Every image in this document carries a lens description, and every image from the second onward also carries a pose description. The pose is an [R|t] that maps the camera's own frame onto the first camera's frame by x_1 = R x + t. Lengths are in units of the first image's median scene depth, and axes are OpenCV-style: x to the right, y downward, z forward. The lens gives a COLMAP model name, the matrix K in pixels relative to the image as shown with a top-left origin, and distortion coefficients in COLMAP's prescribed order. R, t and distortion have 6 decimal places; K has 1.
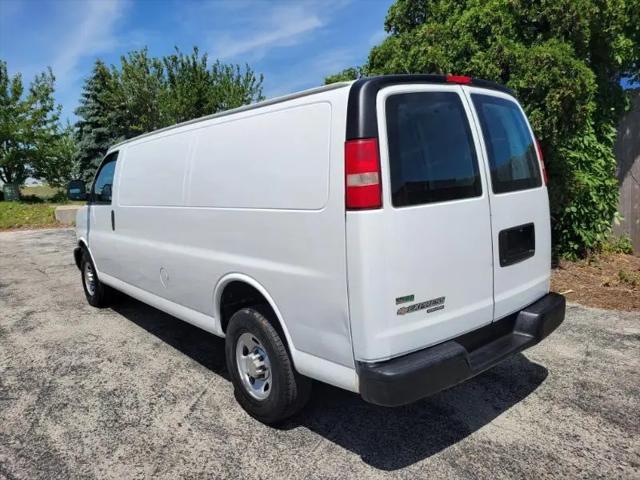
lens RADIAL K [[479.6, 0, 306.8], [0, 479.6, 239.2], [0, 0, 1]] dist [0.044454, -0.029687]
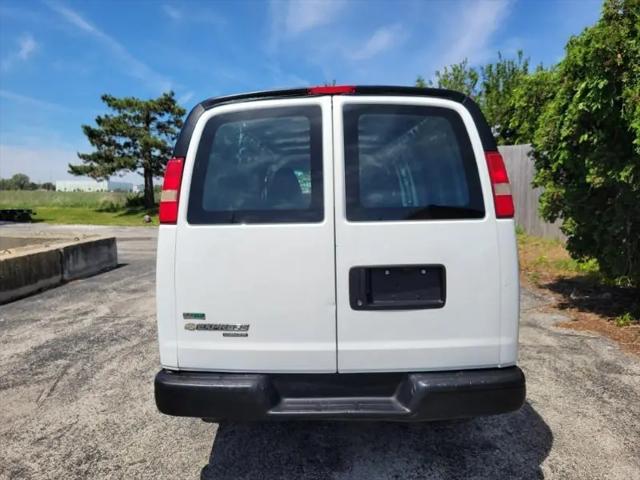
lens RADIAL K [[479.6, 0, 314.3], [0, 479.6, 241.2], [0, 0, 1]] dist [0.044454, -0.029687]
pose [[0.771041, 0.106979, -0.627735, 0.934609], [-0.116284, 0.992866, 0.026374, -0.080415], [0.626078, 0.052660, 0.777980, 0.332560]]
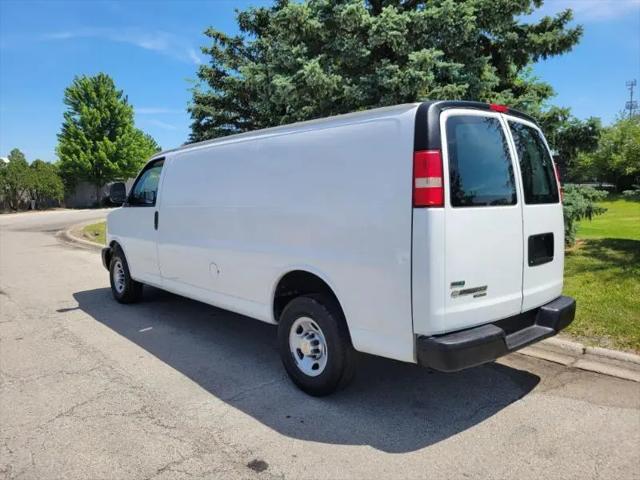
lens RADIAL K [[479.6, 0, 307.1], [0, 479.6, 239.2], [0, 0, 1]] dist [0.044454, -0.029687]
pose [[0.998024, 0.049052, 0.039266, -0.206092], [-0.046949, 0.997501, -0.052805, 0.086492], [-0.041758, 0.050857, 0.997833, -0.174679]]
